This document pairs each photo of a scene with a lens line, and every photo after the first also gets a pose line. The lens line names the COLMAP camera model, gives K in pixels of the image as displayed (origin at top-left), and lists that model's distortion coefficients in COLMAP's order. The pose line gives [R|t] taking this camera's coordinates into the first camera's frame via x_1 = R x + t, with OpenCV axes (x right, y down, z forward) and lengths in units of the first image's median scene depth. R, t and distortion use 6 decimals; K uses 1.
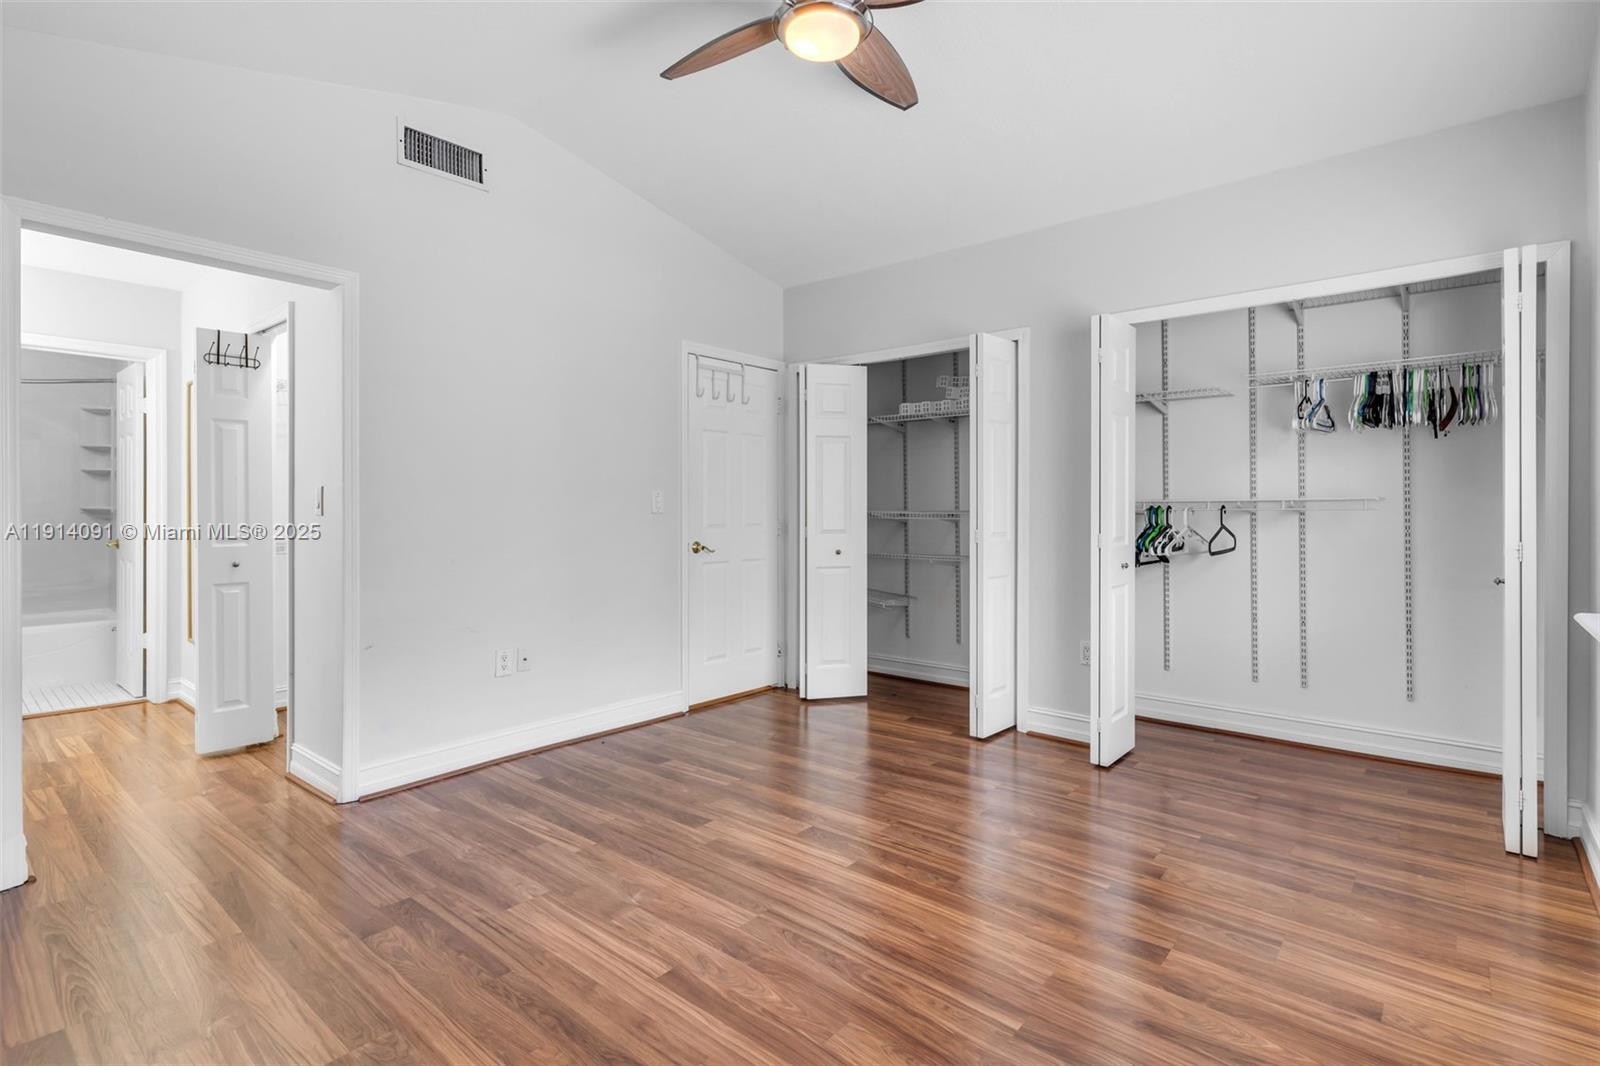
lens RADIAL K [[774.8, 0, 794.7], [0, 774.8, 524.7], [0, 0, 1]] dist [-0.000441, 0.000294]
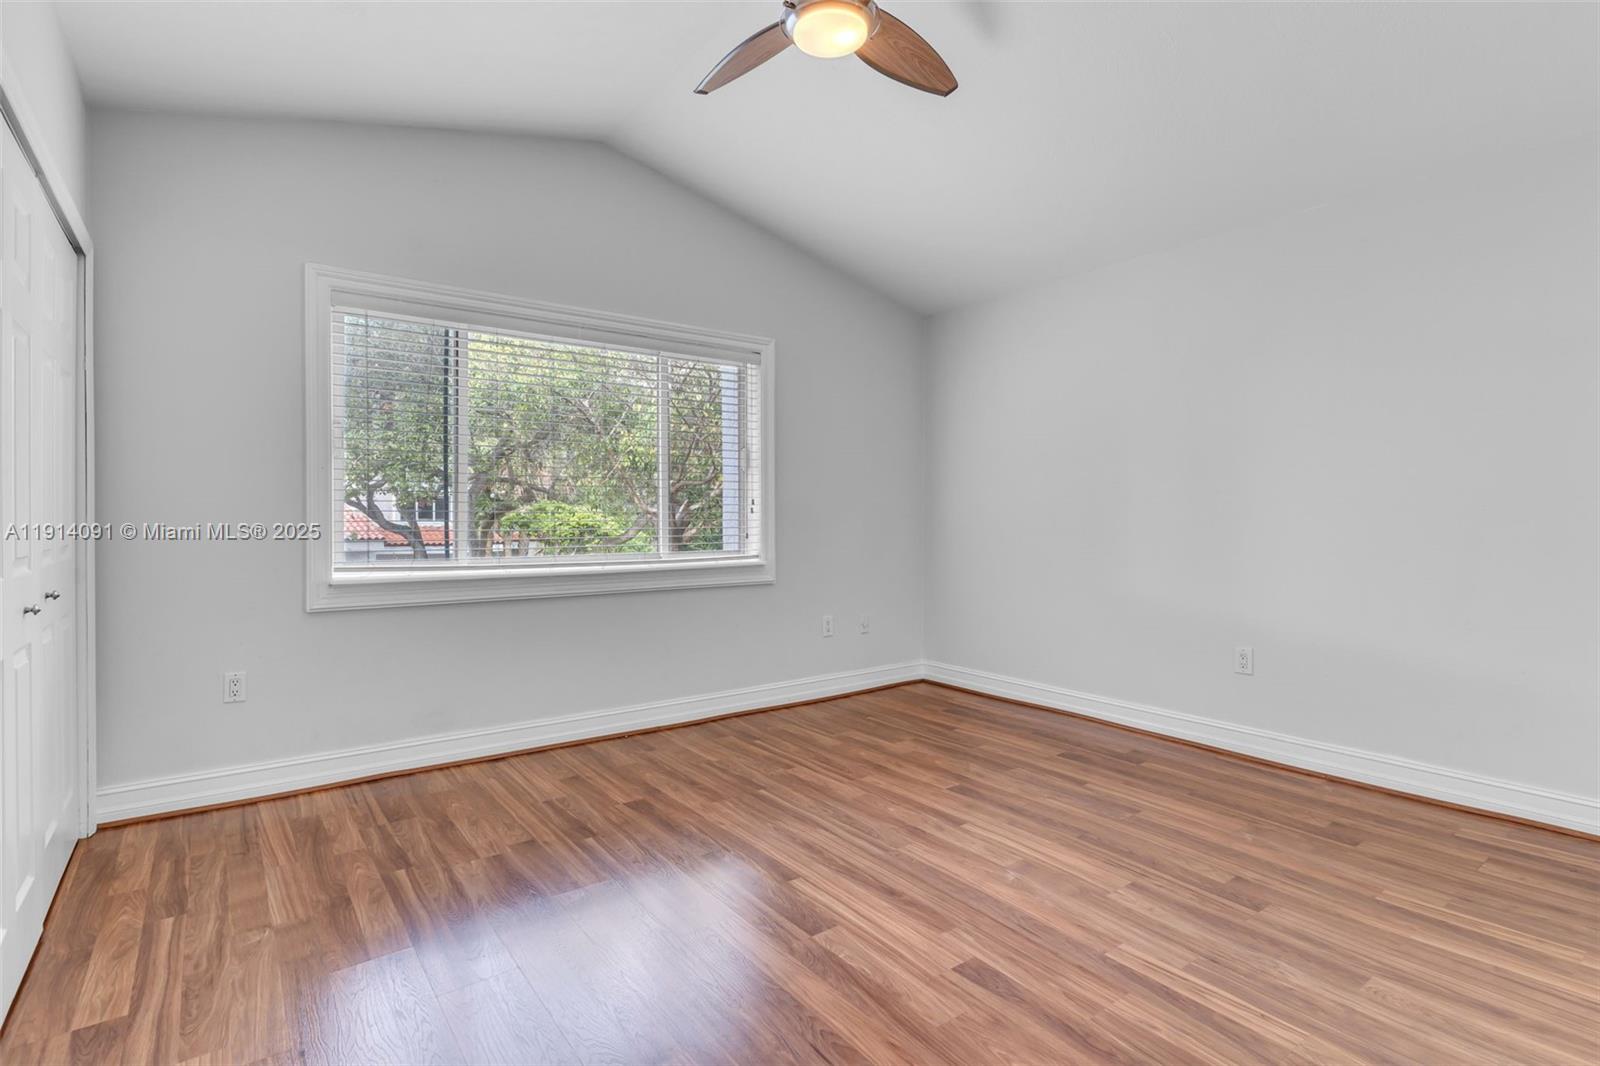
lens RADIAL K [[774.8, 0, 794.7], [0, 774.8, 524.7], [0, 0, 1]] dist [-0.000441, 0.000294]
pose [[-0.974522, -0.003939, 0.224256, -0.148448], [0.003520, 0.999454, 0.032853, -0.032352], [-0.224263, 0.032806, -0.973976, 2.029545]]
